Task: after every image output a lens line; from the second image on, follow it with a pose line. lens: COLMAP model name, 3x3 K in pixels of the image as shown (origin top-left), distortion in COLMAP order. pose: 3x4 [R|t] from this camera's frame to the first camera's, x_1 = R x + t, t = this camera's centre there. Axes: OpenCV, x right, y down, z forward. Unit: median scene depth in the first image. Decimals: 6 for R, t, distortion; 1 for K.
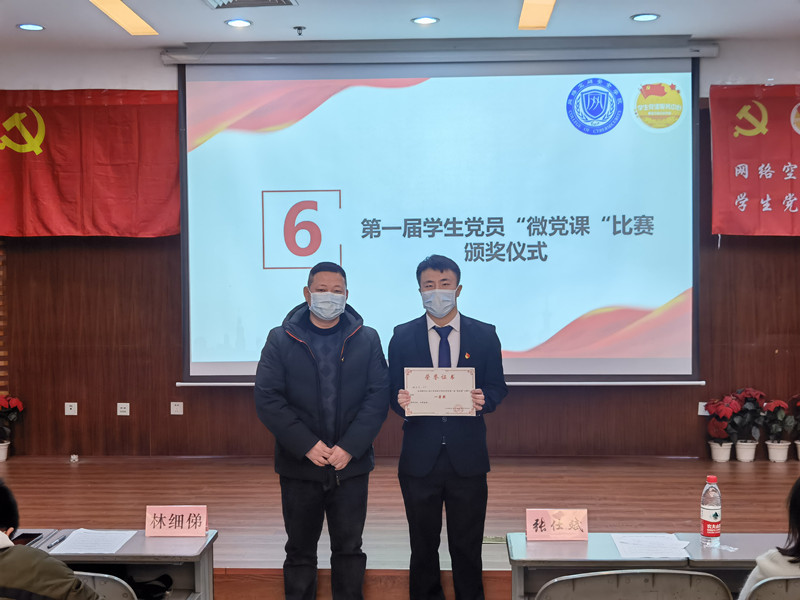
lens RADIAL K [[1359.2, 0, 399.6], [0, 1359.2, 298.7], [0, 0, 1]] dist [-0.061670, 0.000000]
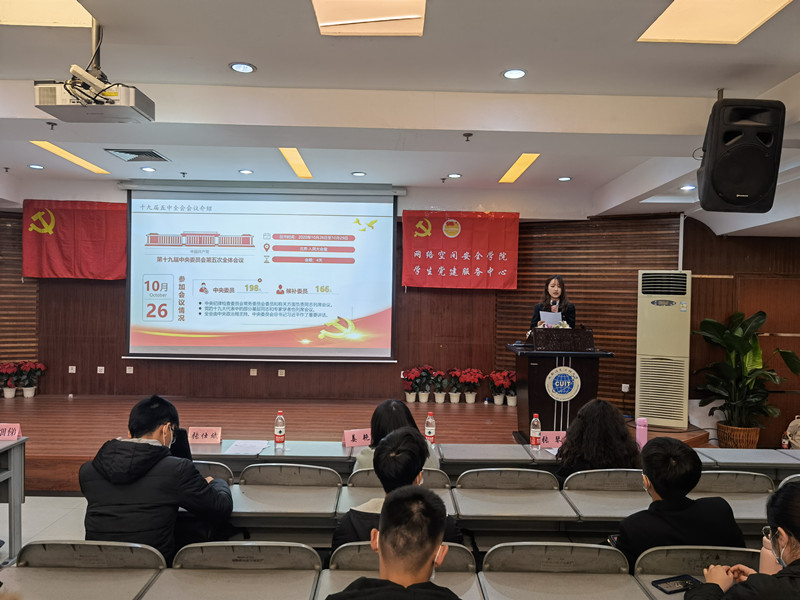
lens RADIAL K [[687.6, 0, 398.3], [0, 687.6, 303.2], [0, 0, 1]] dist [0.029824, -0.012091]
pose [[0.997422, 0.024351, 0.067506, 0.154108], [-0.023095, 0.999546, -0.019328, -0.003180], [-0.067946, 0.017719, 0.997532, 0.005705]]
